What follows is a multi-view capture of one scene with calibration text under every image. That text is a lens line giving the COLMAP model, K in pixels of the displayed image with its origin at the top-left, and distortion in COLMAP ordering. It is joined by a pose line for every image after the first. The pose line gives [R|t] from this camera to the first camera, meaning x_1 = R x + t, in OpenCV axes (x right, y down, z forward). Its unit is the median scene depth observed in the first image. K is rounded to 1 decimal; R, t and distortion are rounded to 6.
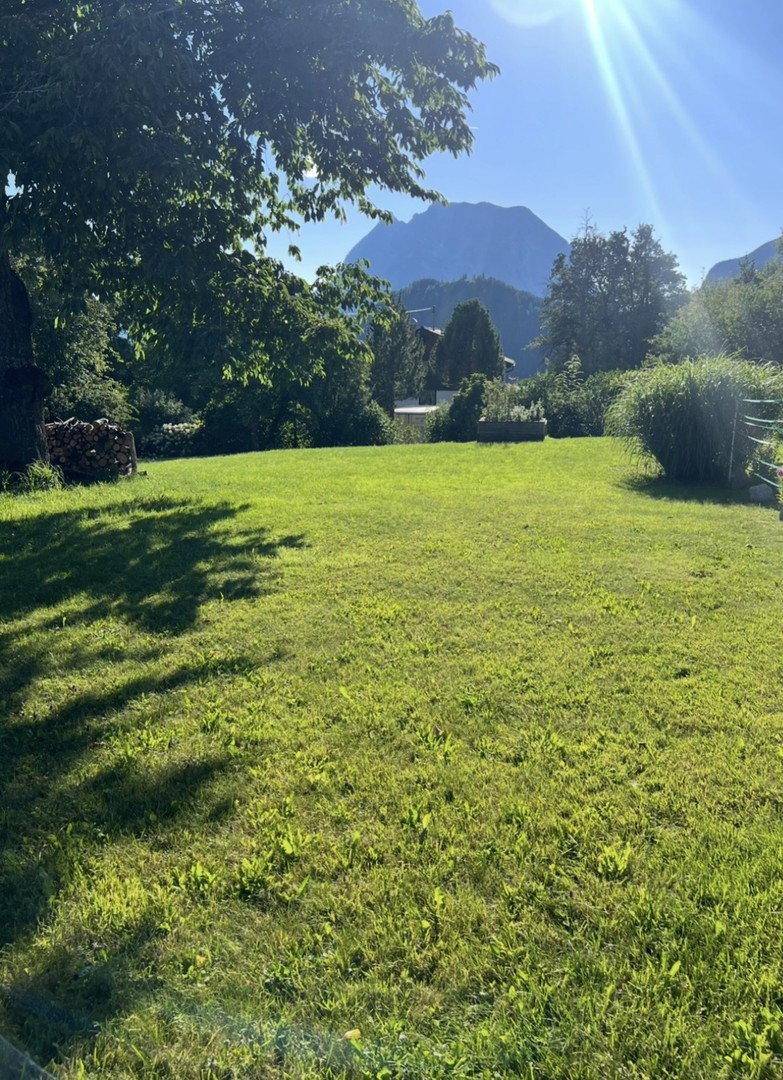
lens RADIAL K [[852.5, 0, 388.2], [0, 852.5, 541.6], [0, 0, 1]] dist [0.008954, 0.000841]
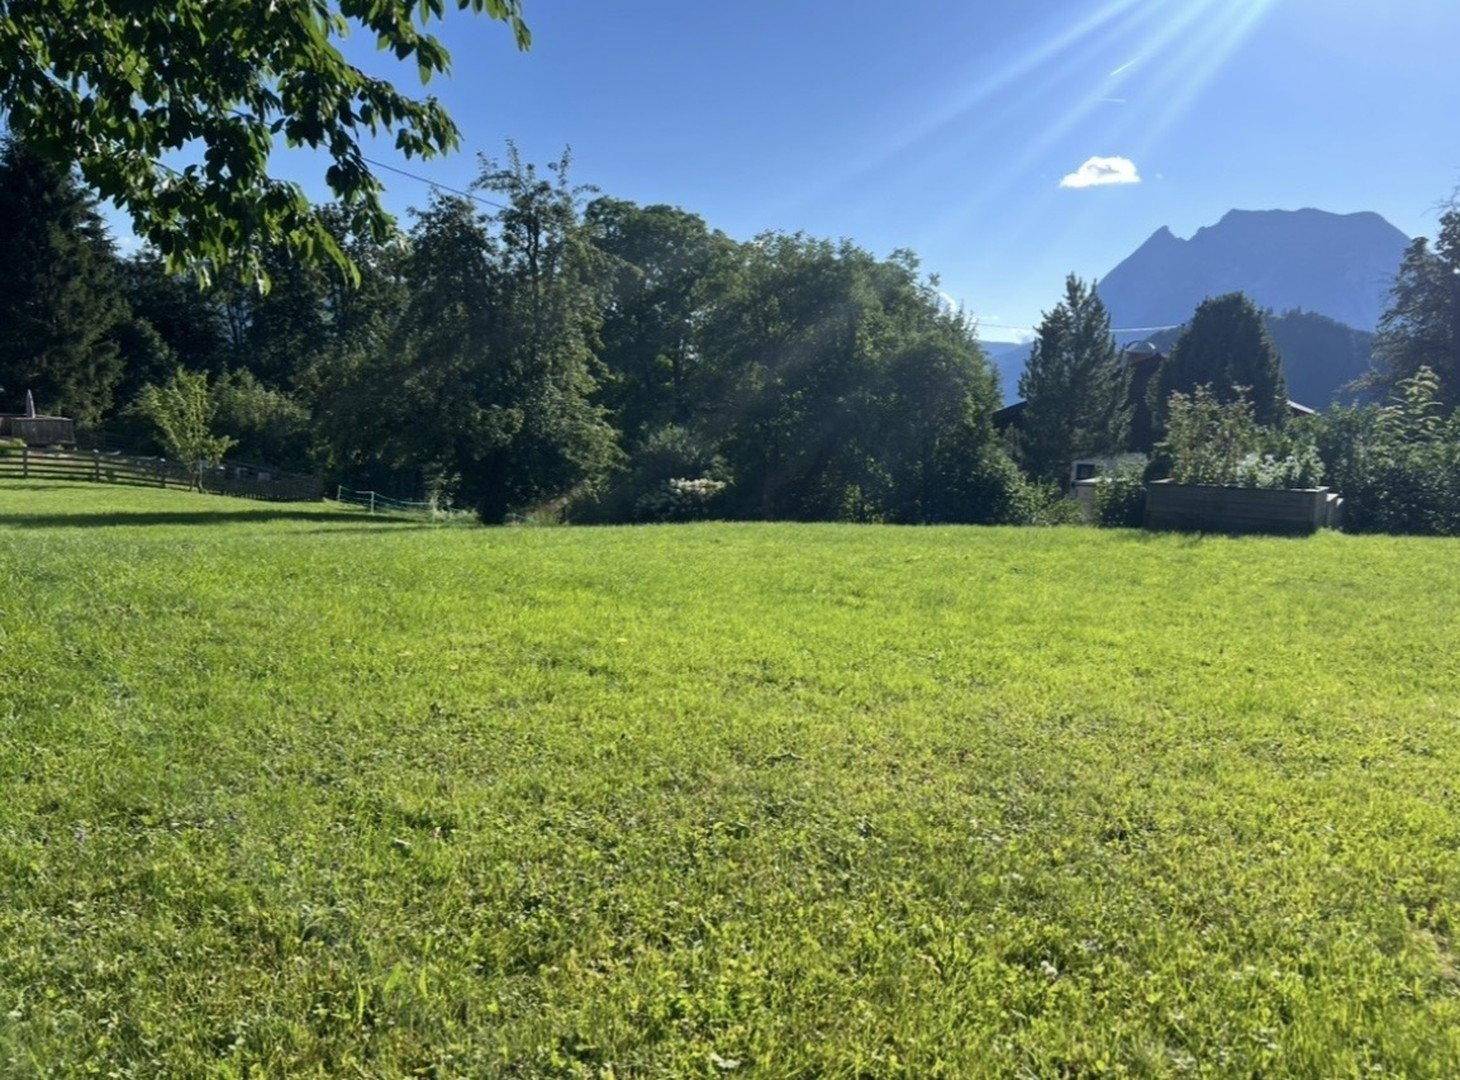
lens RADIAL K [[1149.0, 0, 727.8], [0, 1149.0, 533.8], [0, 0, 1]] dist [0.012047, -0.006579]
pose [[0.940267, 0.061537, -0.334831, 0.062176], [-0.097905, 0.990857, -0.092829, -0.023659], [0.326057, 0.120065, 0.937694, 0.231068]]
